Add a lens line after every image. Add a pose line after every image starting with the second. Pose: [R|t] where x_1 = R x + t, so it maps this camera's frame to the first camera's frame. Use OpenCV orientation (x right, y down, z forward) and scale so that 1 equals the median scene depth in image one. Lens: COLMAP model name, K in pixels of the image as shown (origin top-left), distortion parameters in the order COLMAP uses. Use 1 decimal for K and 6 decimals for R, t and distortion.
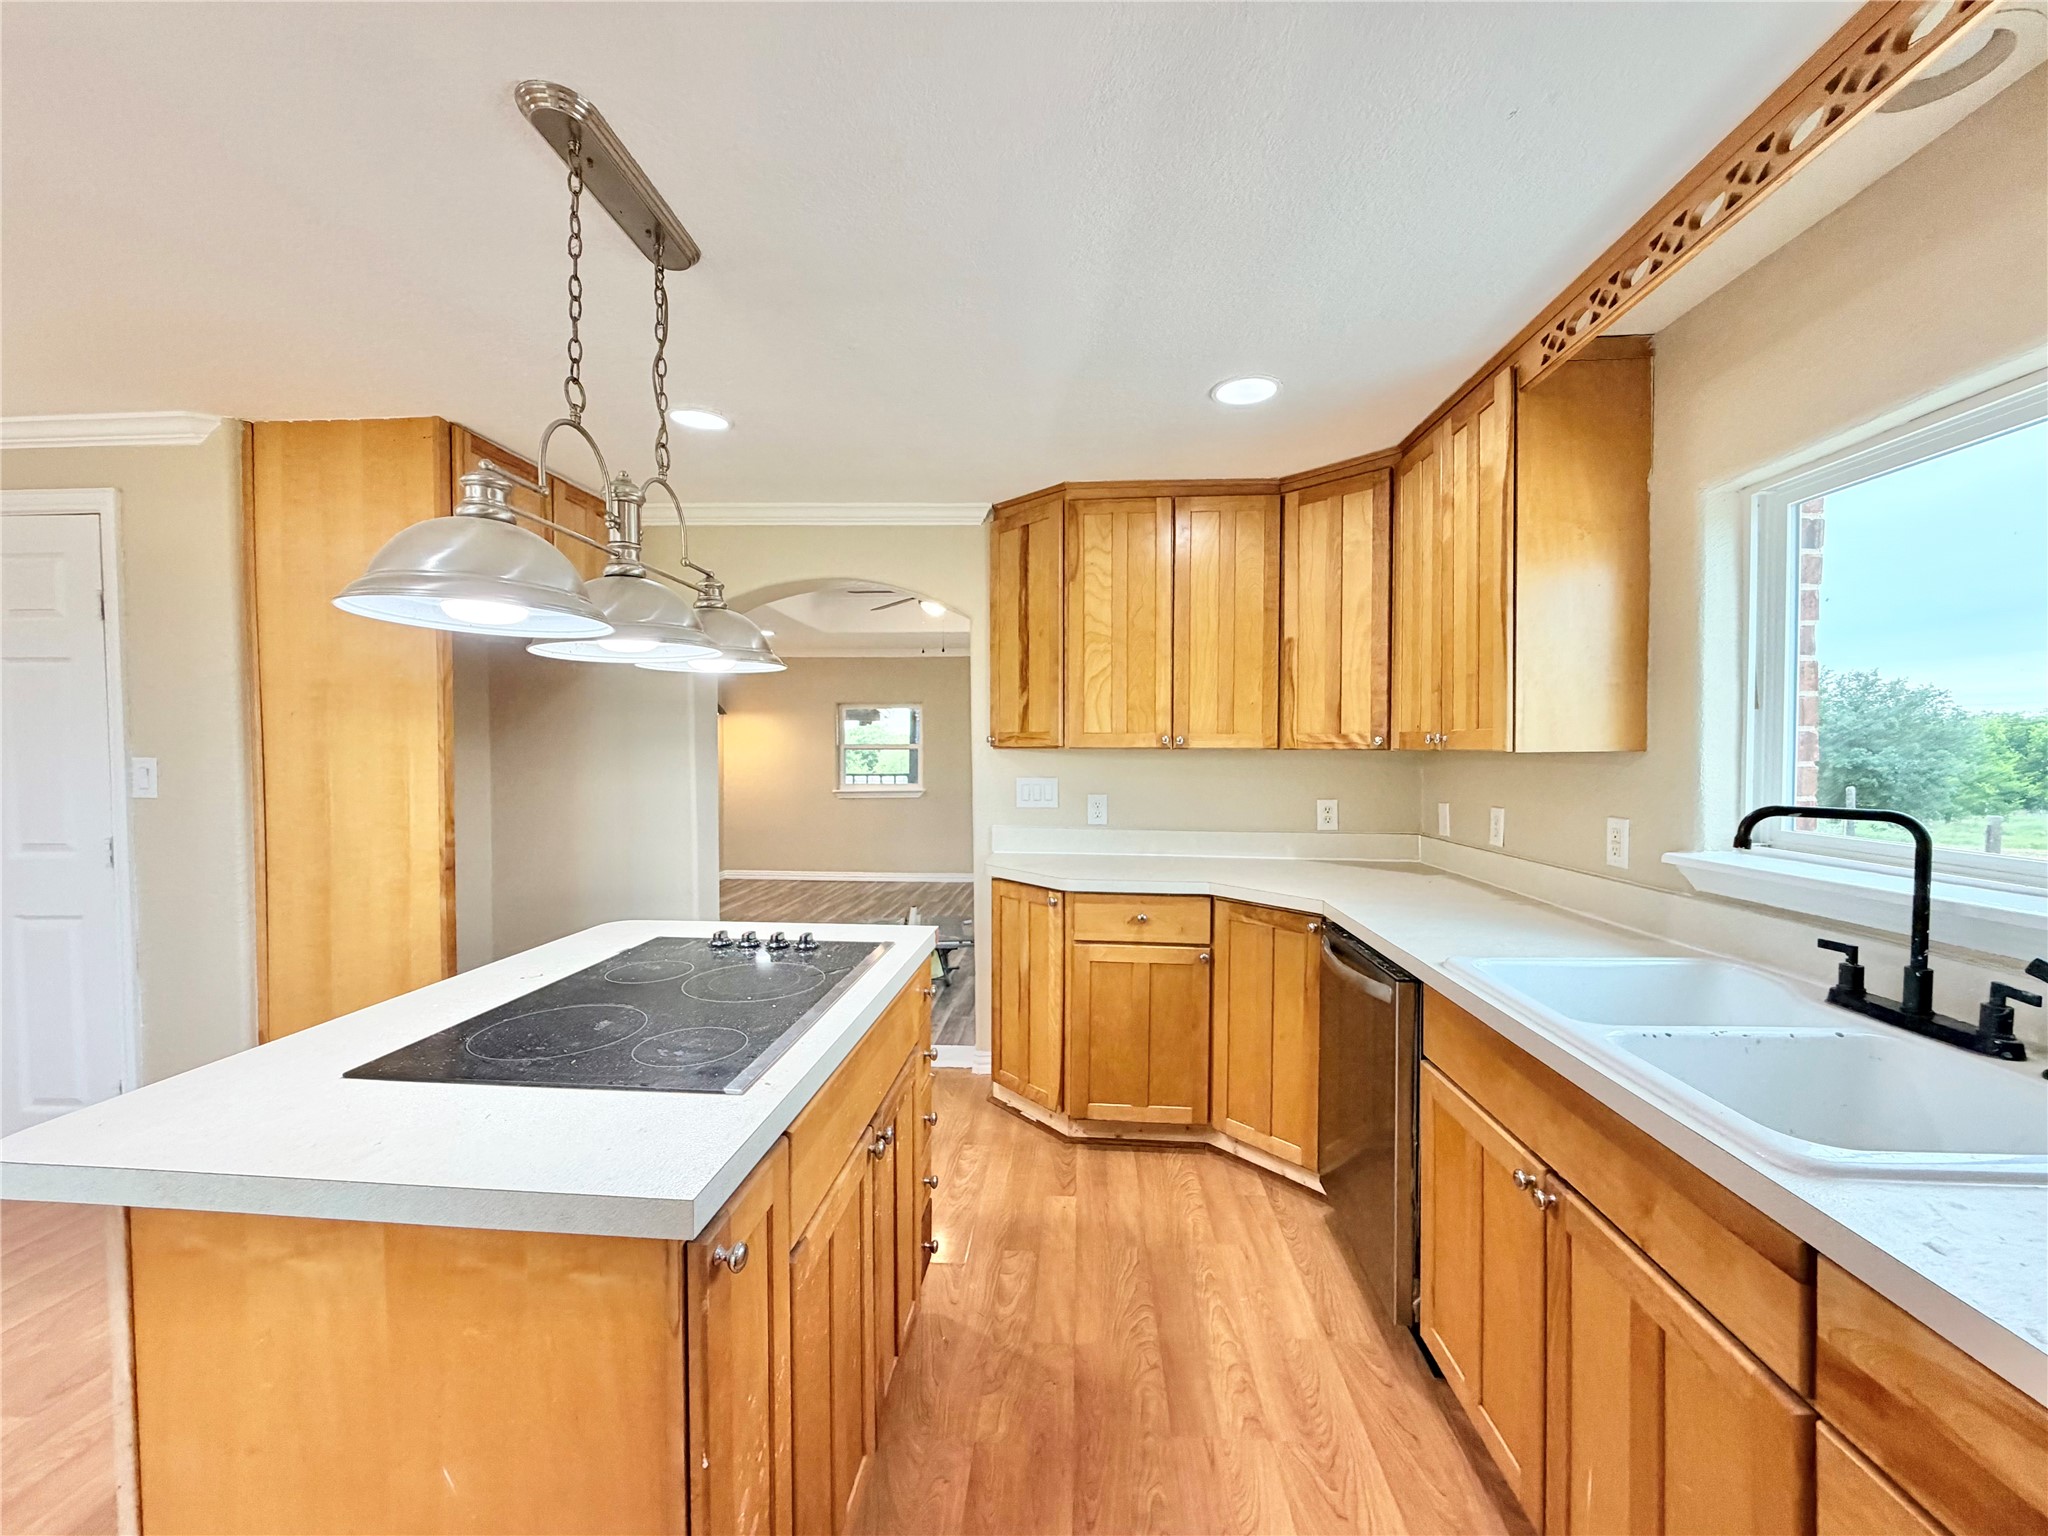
lens RADIAL K [[814.1, 0, 1025.3], [0, 814.1, 770.1], [0, 0, 1]] dist [-0.000229, 0.000664]
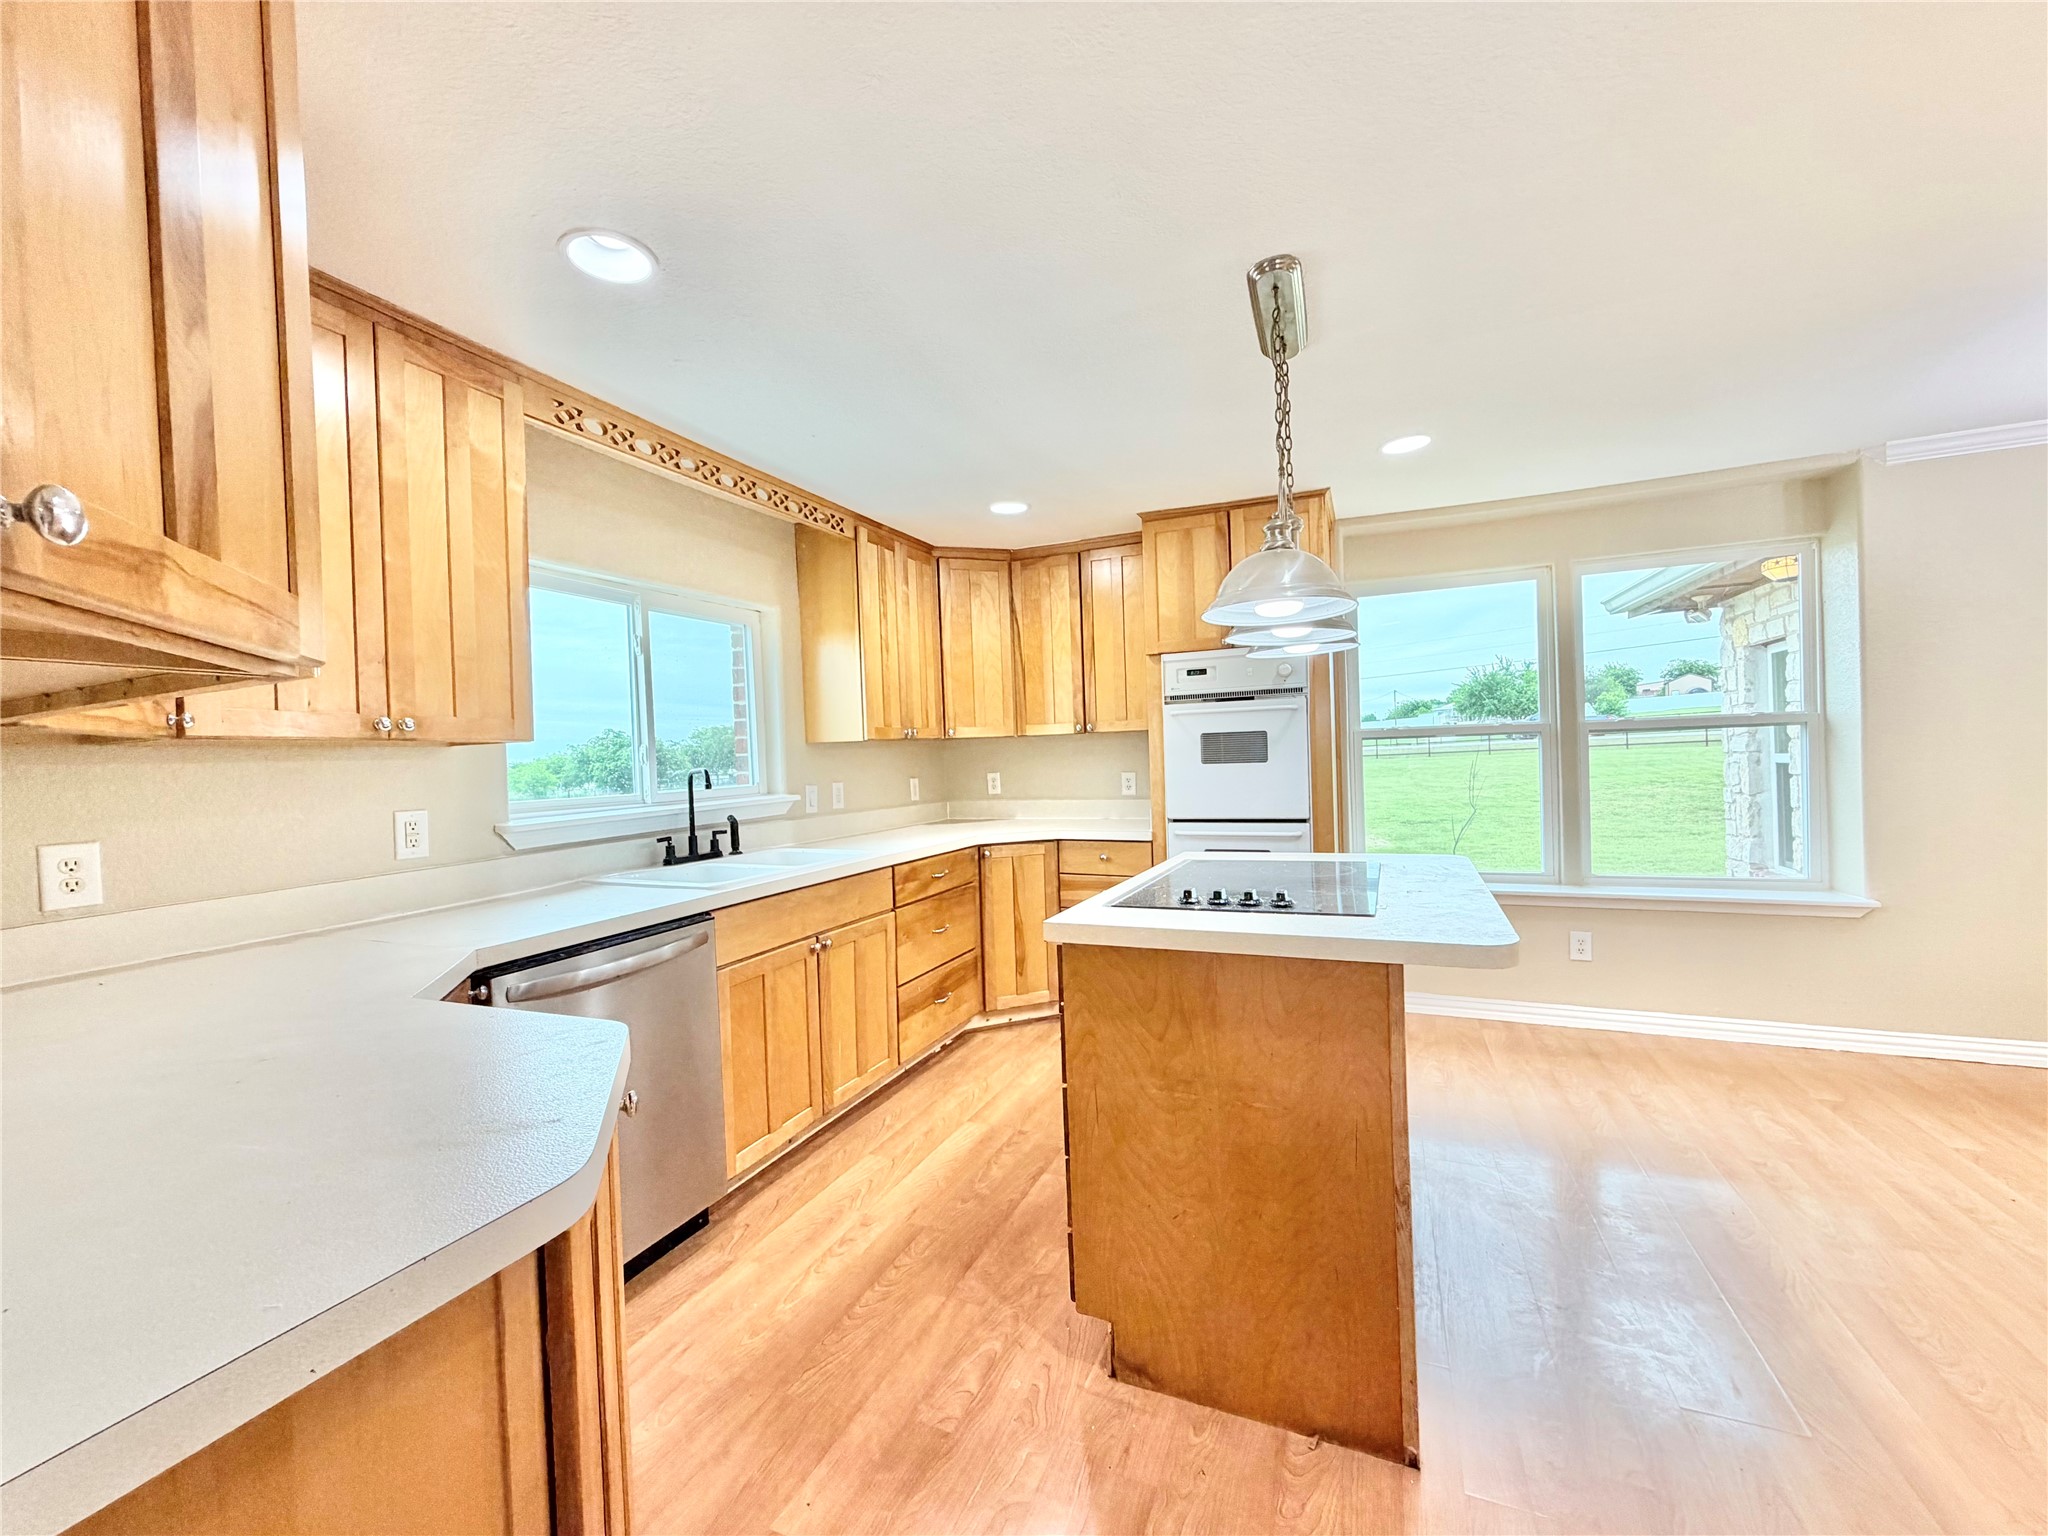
lens RADIAL K [[814.1, 0, 1021.4], [0, 814.1, 771.4], [0, 0, 1]] dist [-0.000229, 0.000664]
pose [[-0.941038, 0.029444, 0.337017, -0.311859], [0.045957, 0.998097, 0.041122, 0.001444], [-0.335165, 0.054186, -0.940600, 1.506812]]
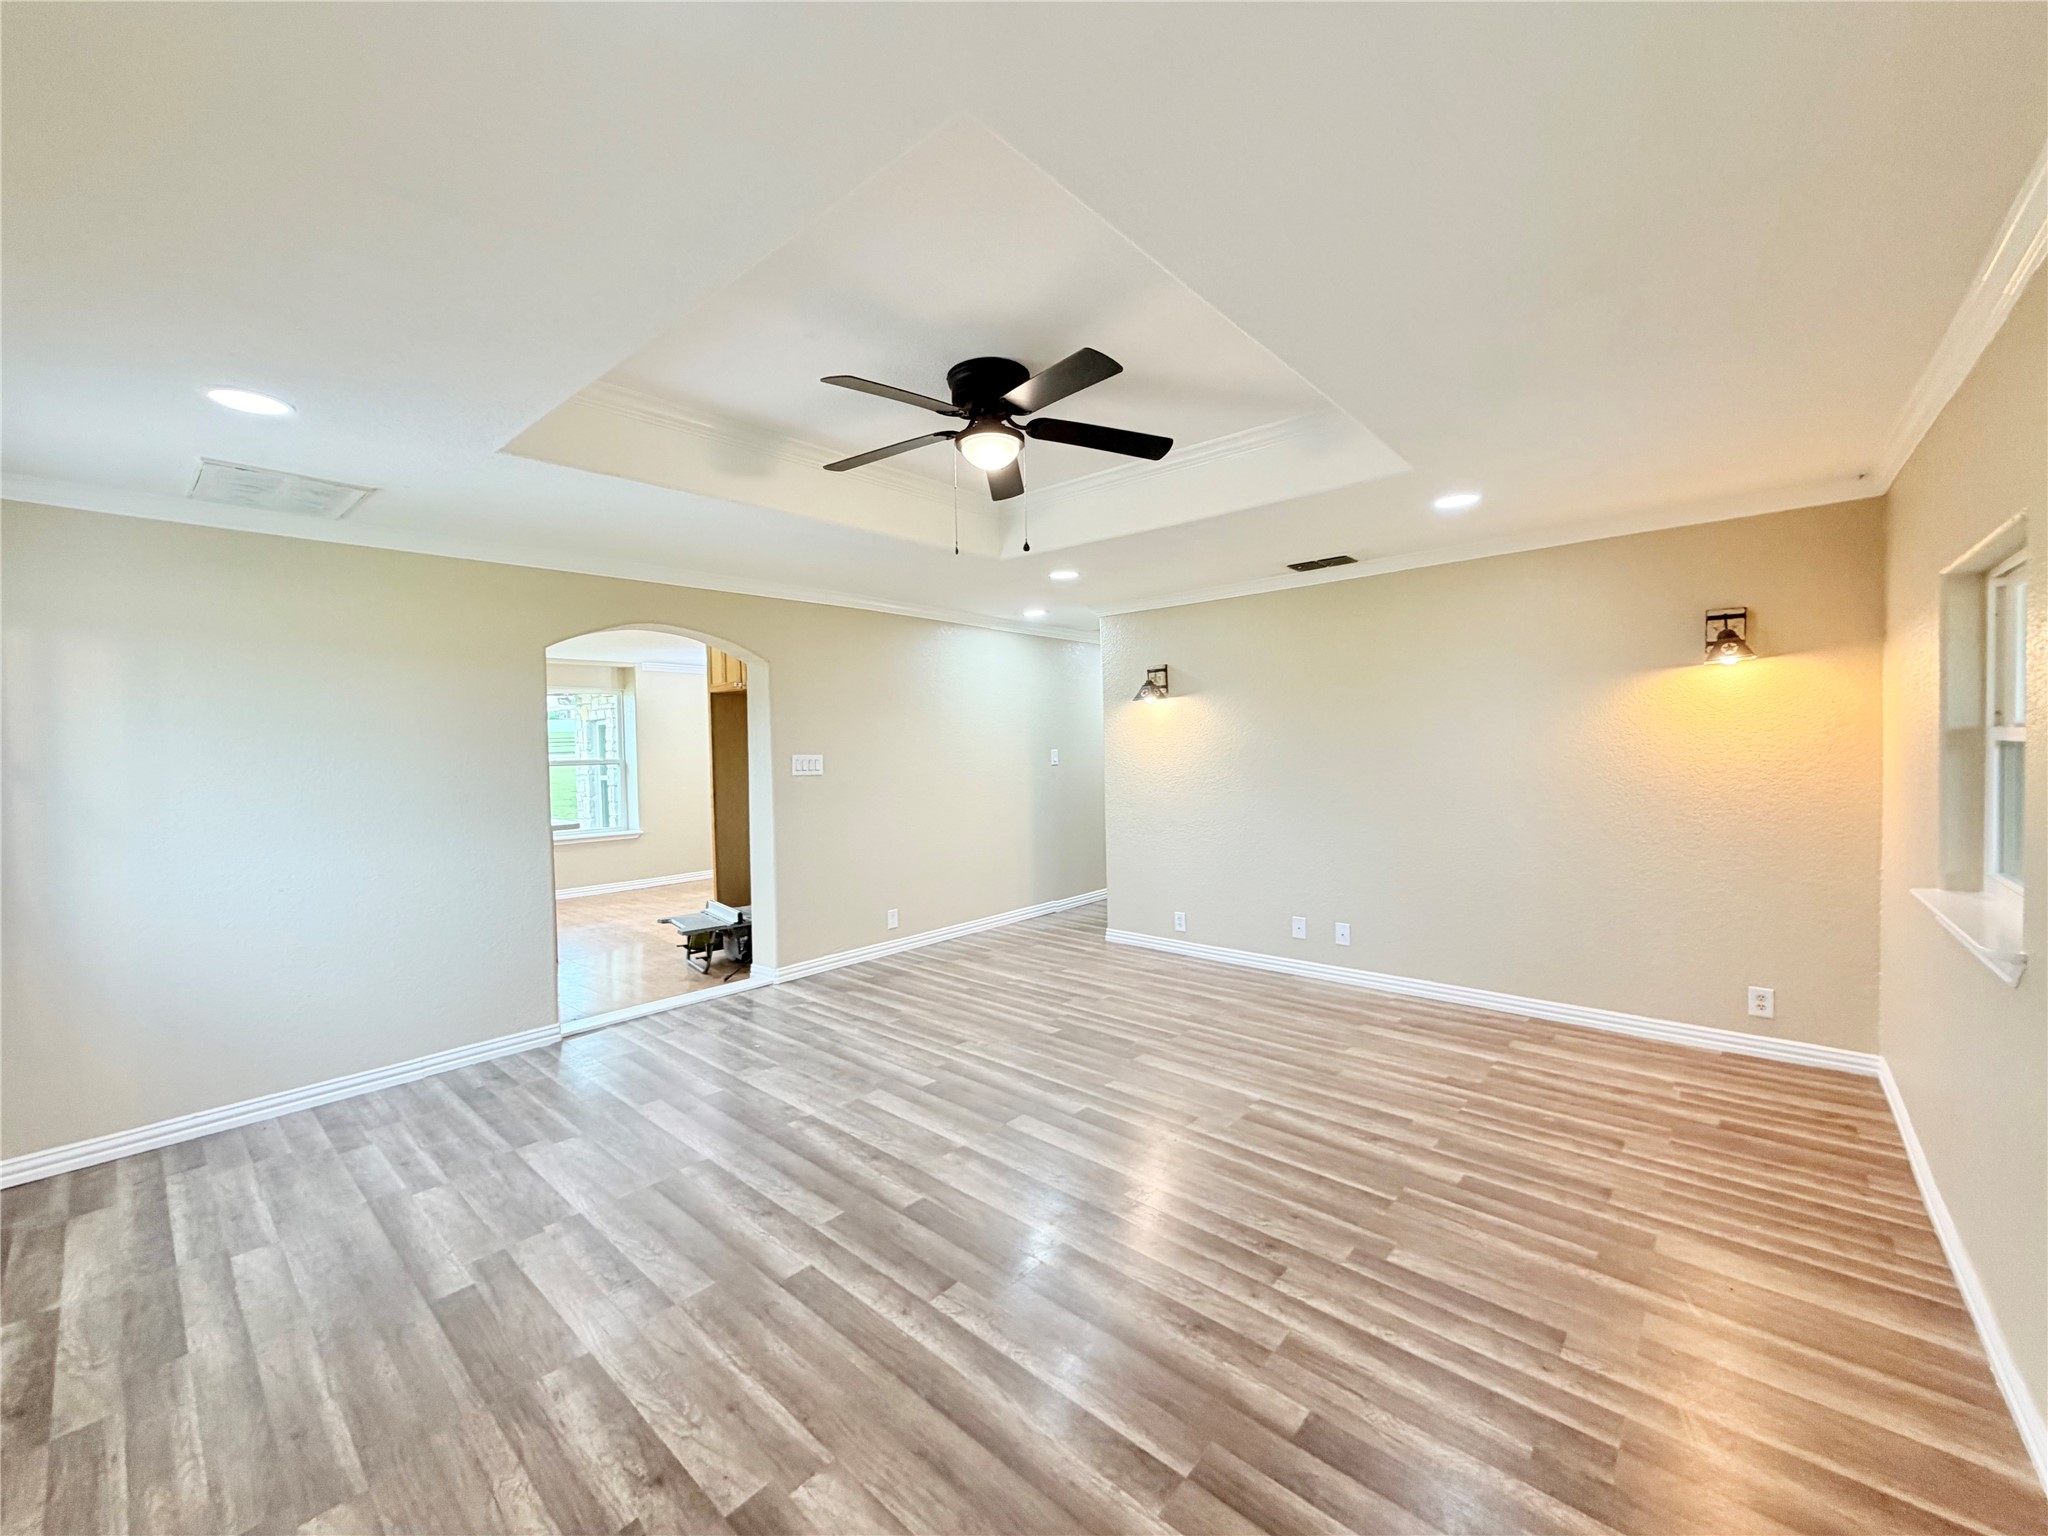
lens RADIAL K [[814.1, 0, 1028.8], [0, 814.1, 780.3], [0, 0, 1]] dist [-0.000229, 0.000664]
pose [[-0.607021, 0.032222, -0.794032, 0.630134], [-0.010929, 0.998745, 0.048884, -0.079389], [0.794610, 0.038352, -0.605907, 3.309185]]
